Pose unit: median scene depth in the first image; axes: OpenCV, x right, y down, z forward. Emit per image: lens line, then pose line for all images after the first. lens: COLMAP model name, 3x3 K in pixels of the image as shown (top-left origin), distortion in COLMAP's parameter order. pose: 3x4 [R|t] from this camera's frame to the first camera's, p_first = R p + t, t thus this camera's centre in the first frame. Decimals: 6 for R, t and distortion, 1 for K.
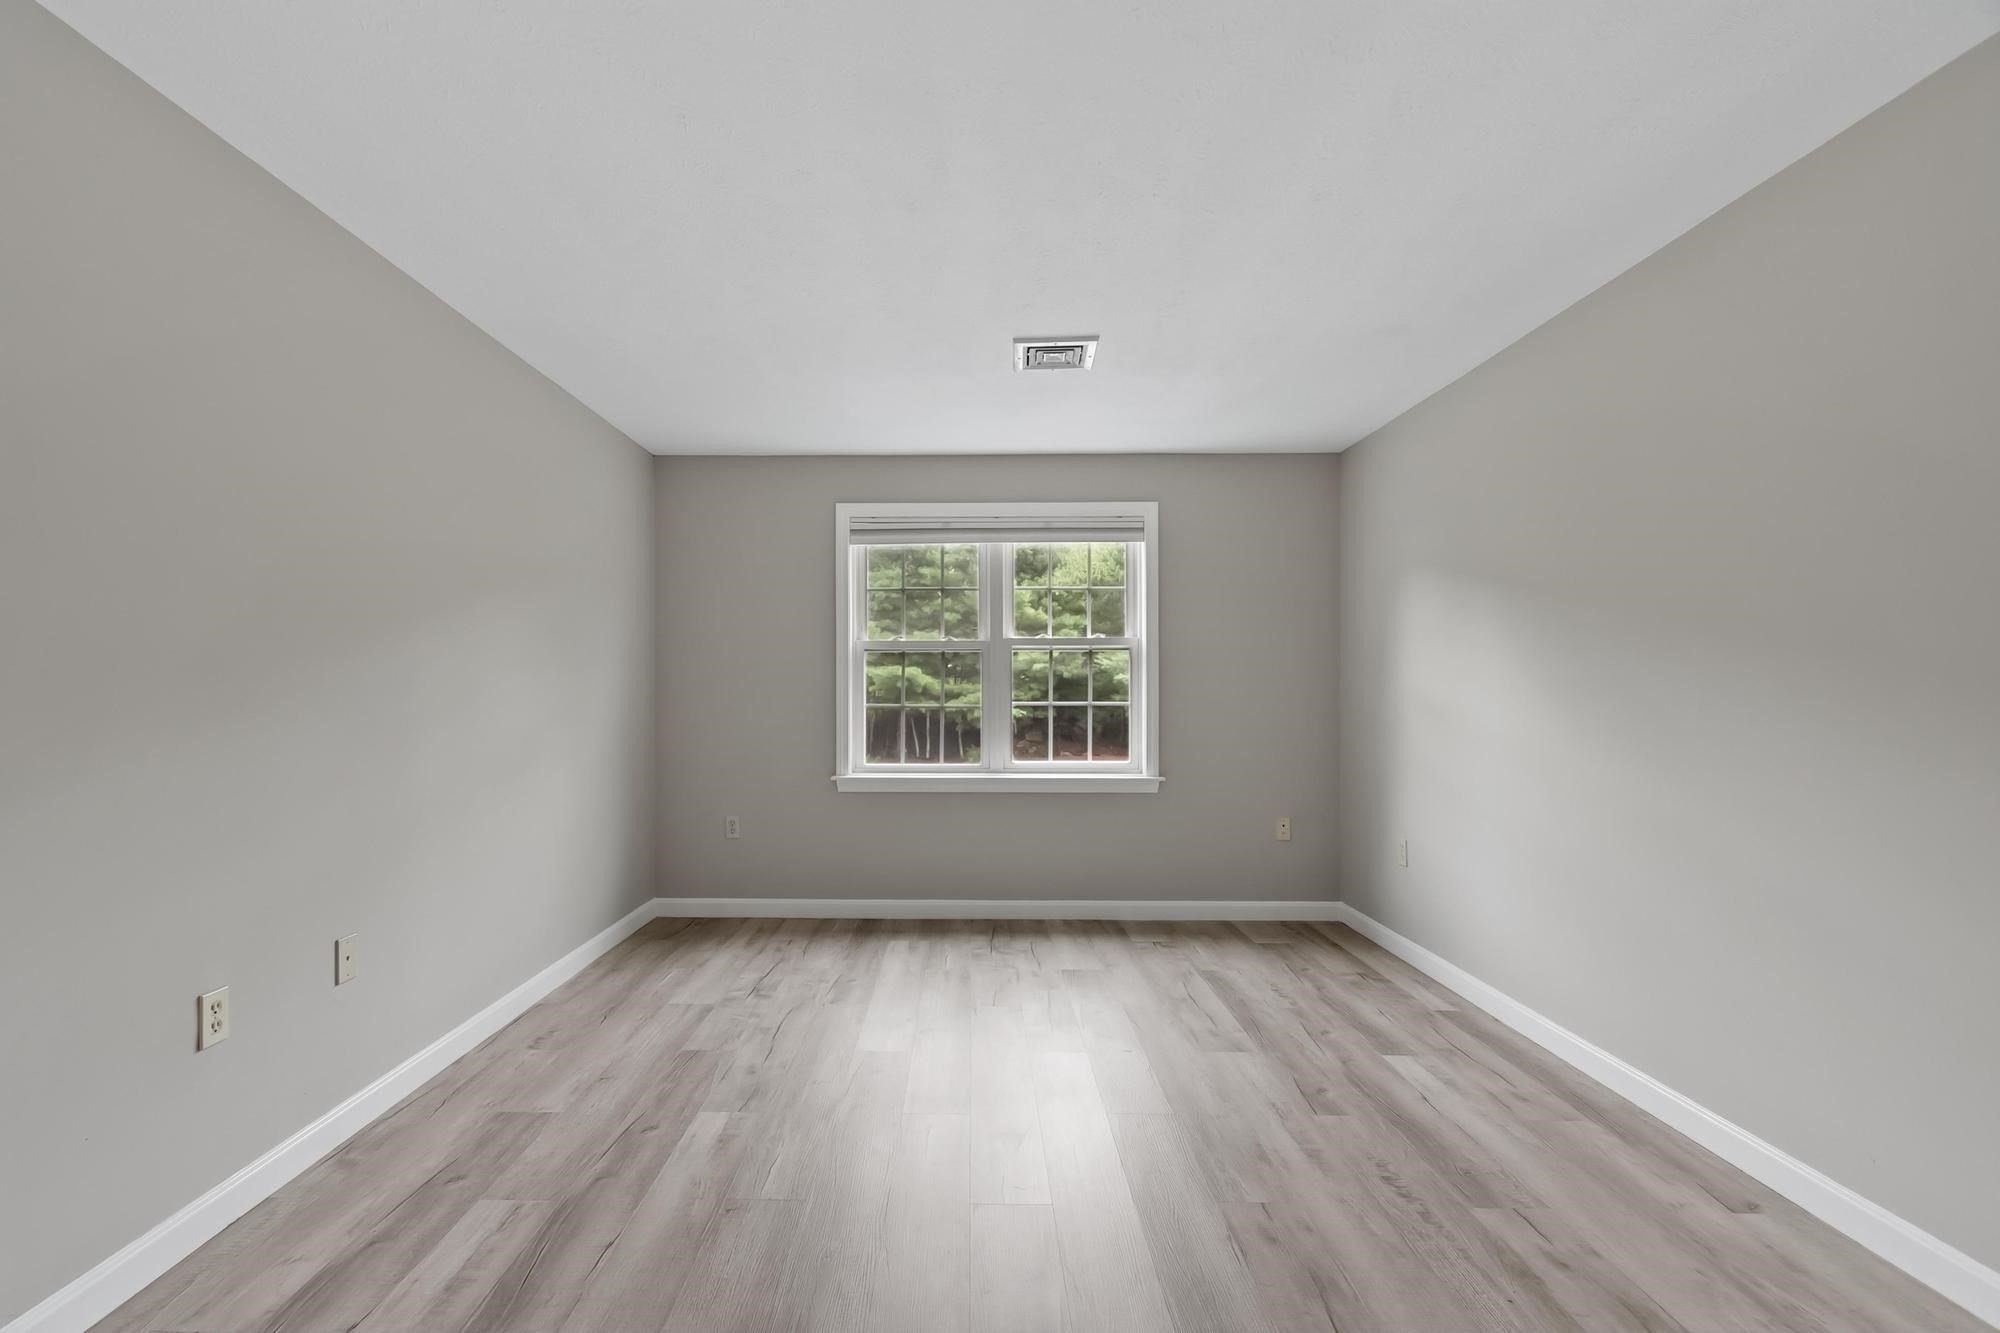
lens RADIAL K [[882.6, 0, 958.0], [0, 882.6, 689.7], [0, 0, 1]] dist [0.000954, 0.000228]
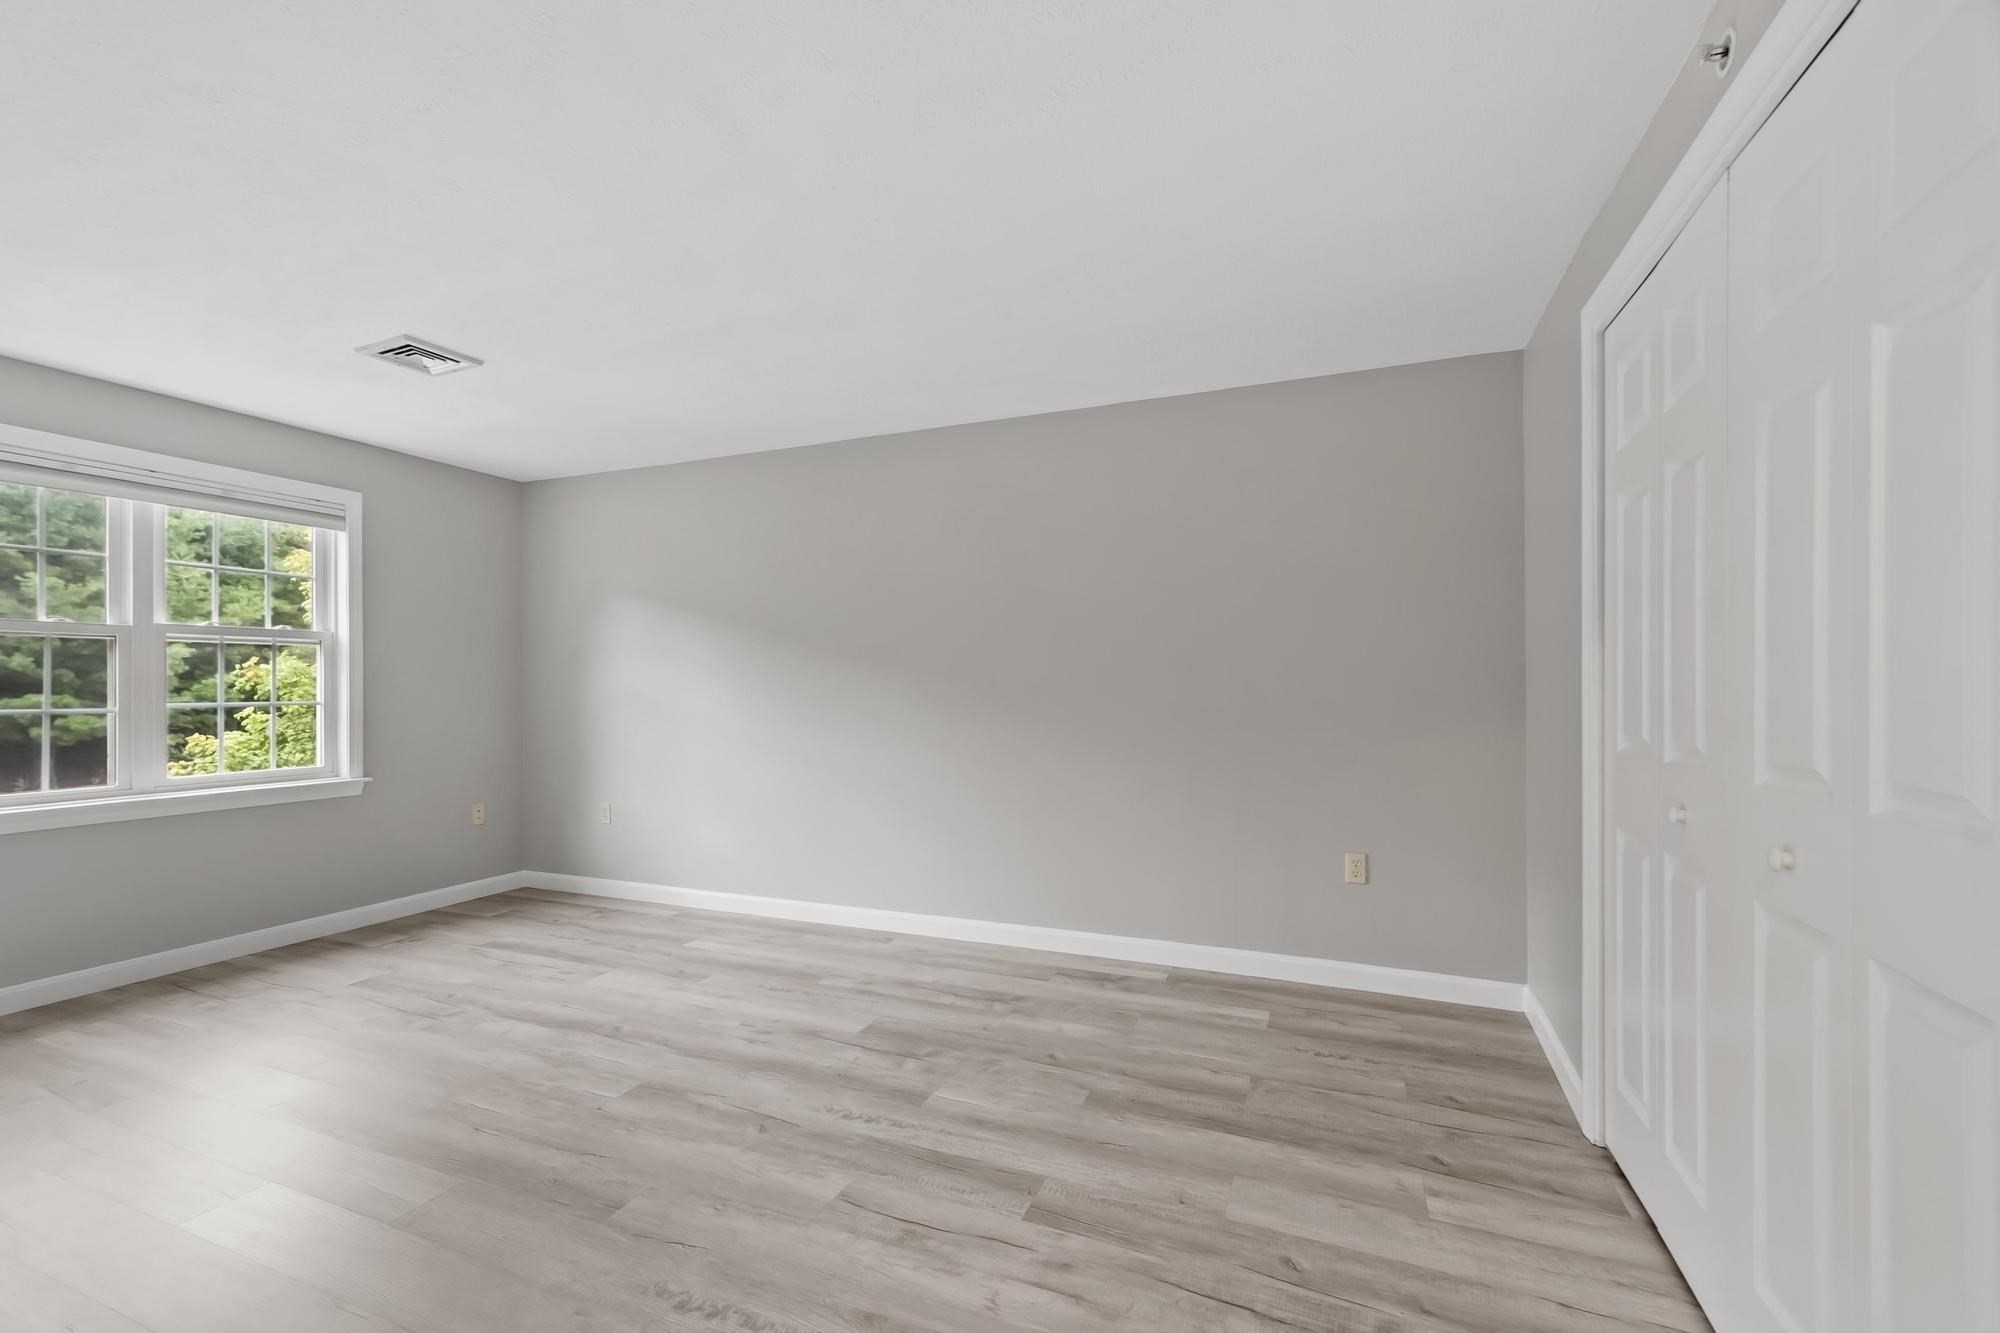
lens RADIAL K [[874.6, 0, 958.5], [0, 874.6, 683.6], [0, 0, 1]] dist [-0.003185, -0.000080]
pose [[0.391485, -0.001052, 0.920184, -0.442929], [0.003779, 0.999993, -0.000465, -0.001692], [-0.920177, 0.003660, 0.391487, 0.030009]]
